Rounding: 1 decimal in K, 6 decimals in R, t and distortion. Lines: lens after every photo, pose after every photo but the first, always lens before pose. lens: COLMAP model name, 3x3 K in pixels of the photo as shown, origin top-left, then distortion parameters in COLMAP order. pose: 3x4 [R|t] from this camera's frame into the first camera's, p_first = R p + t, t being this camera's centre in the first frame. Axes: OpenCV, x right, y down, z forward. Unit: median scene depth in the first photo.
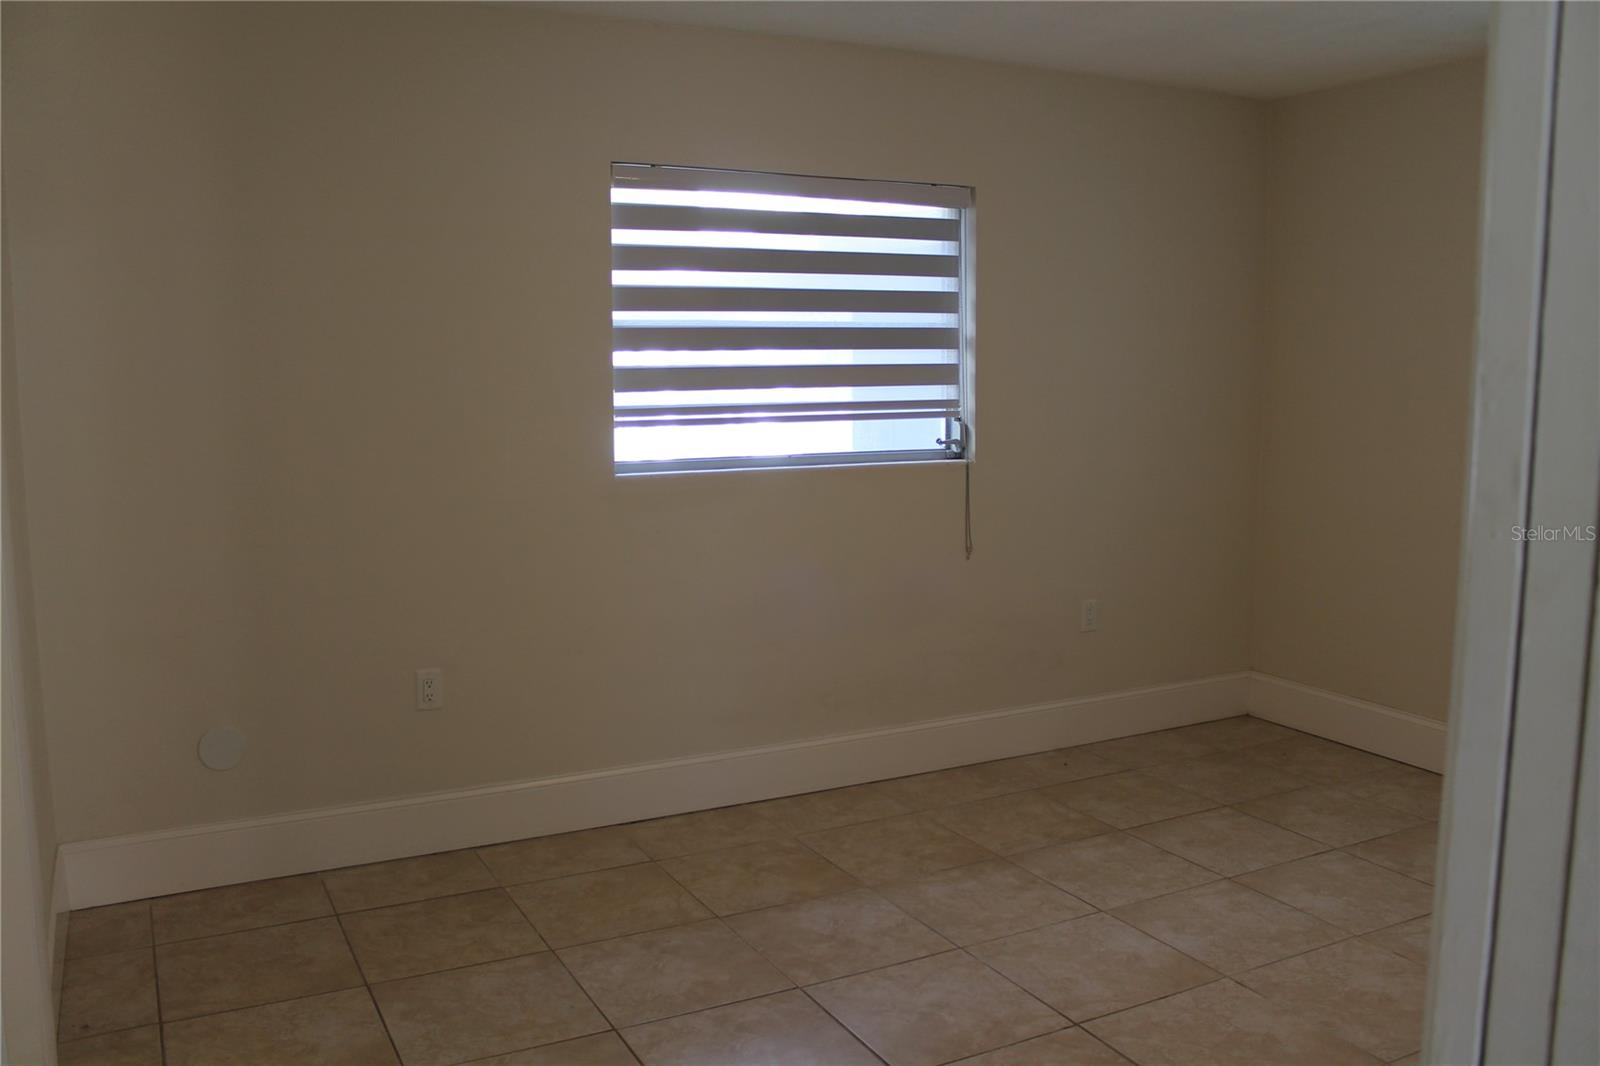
lens RADIAL K [[1354.3, 0, 800.0], [0, 1354.3, 533.0], [0, 0, 1]] dist [-0.161160, 0.127572]
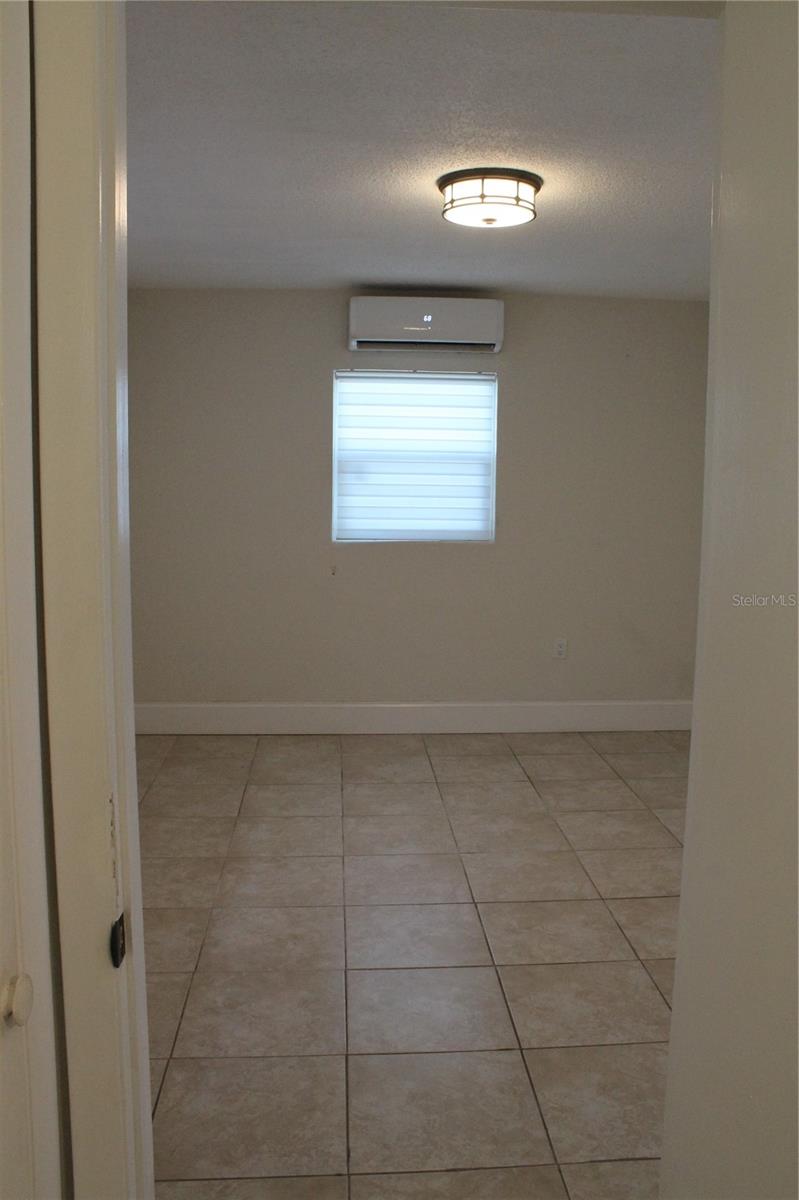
lens RADIAL K [[1015.7, 0, 399.5], [0, 1015.7, 600.0], [0, 0, 1]] dist [-0.161160, 0.127572]
pose [[0.392914, -0.113508, 0.912543, -0.711268], [0.108943, 0.991110, 0.076373, -0.072105], [-0.913099, 0.069407, 0.401787, 0.465092]]
